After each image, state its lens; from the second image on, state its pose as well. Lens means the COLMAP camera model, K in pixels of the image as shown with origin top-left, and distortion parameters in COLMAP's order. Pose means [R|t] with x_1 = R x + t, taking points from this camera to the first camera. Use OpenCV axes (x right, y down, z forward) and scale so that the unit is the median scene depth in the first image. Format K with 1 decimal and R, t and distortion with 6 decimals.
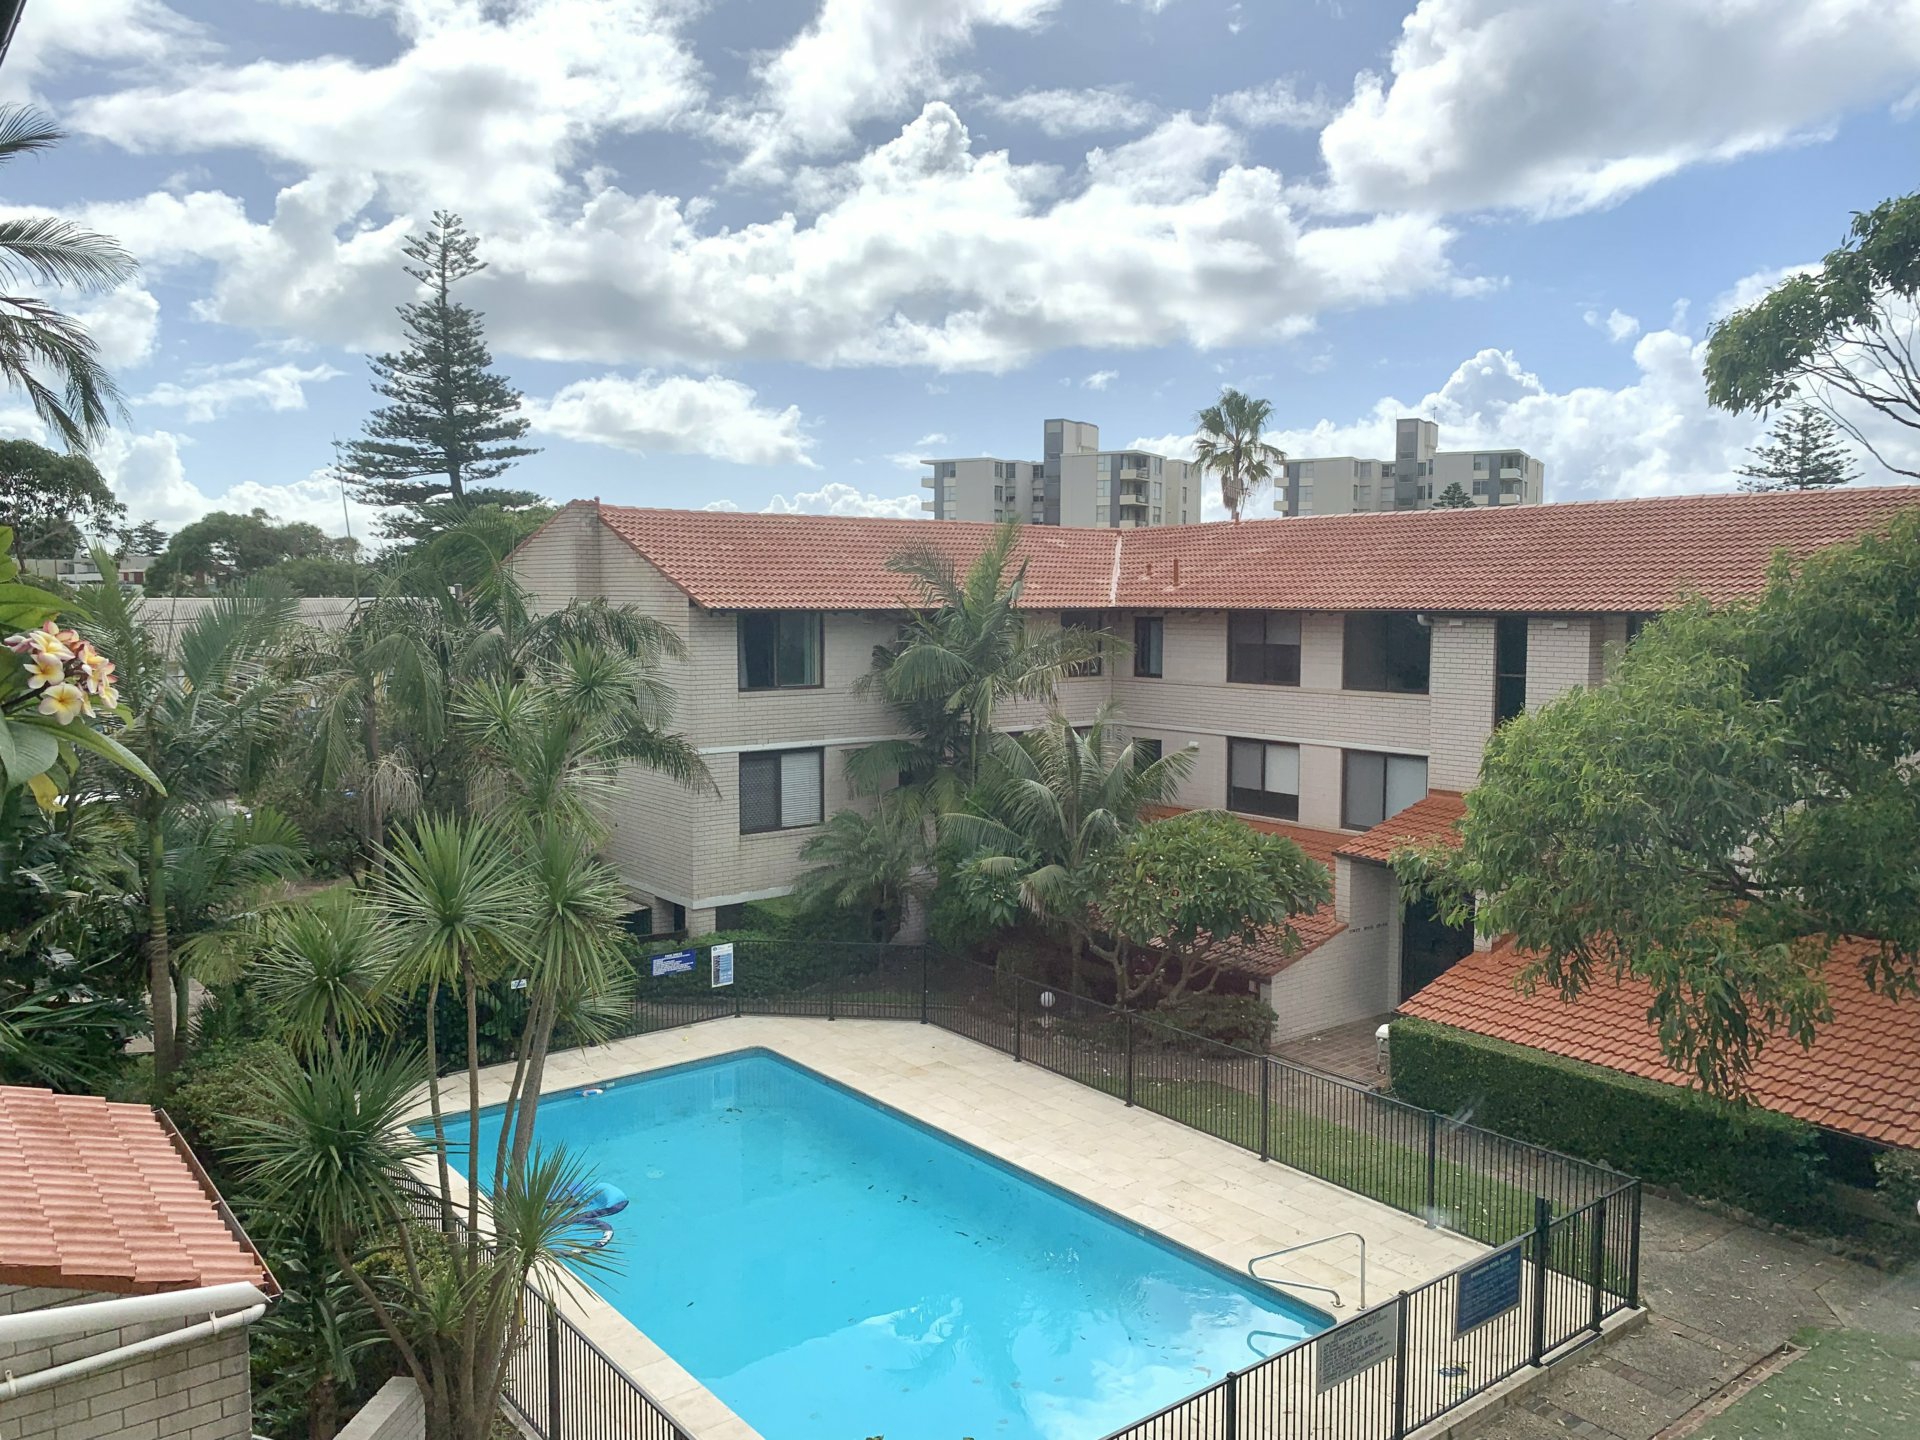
lens RADIAL K [[1466.0, 0, 959.0], [0, 1466.0, 714.7], [0, 0, 1]] dist [0.005472, 0.003858]
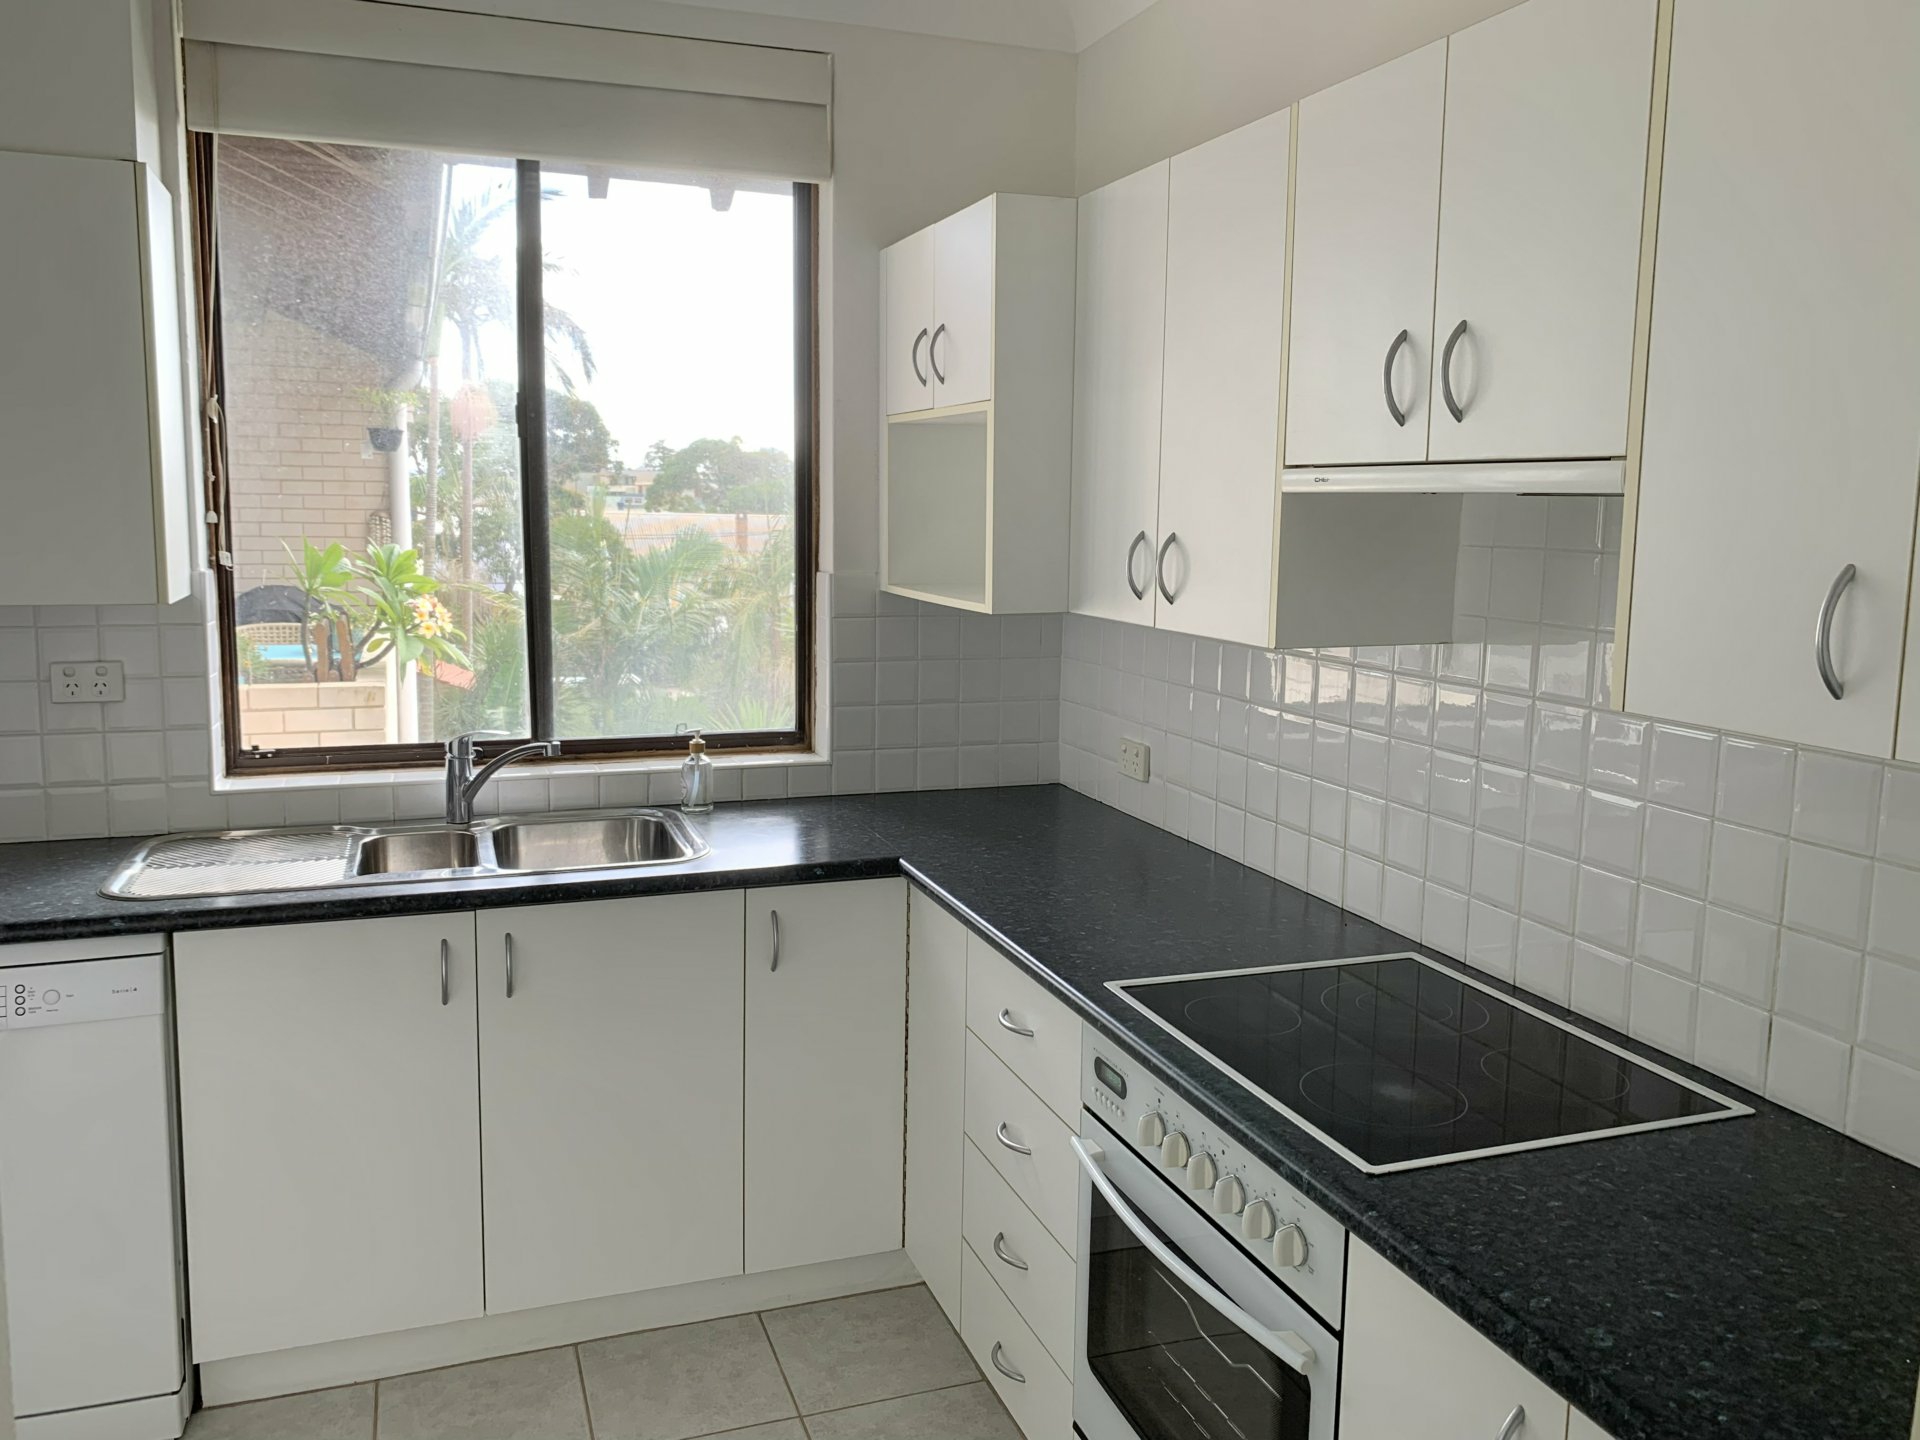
lens RADIAL K [[1466.0, 0, 959.3], [0, 1466.0, 716.8], [0, 0, 1]] dist [0.005472, 0.003858]
pose [[0.953061, 0.068394, -0.294953, 0.142418], [-0.052272, 0.996693, 0.062211, -0.009279], [0.298232, -0.043873, 0.953485, -0.156255]]
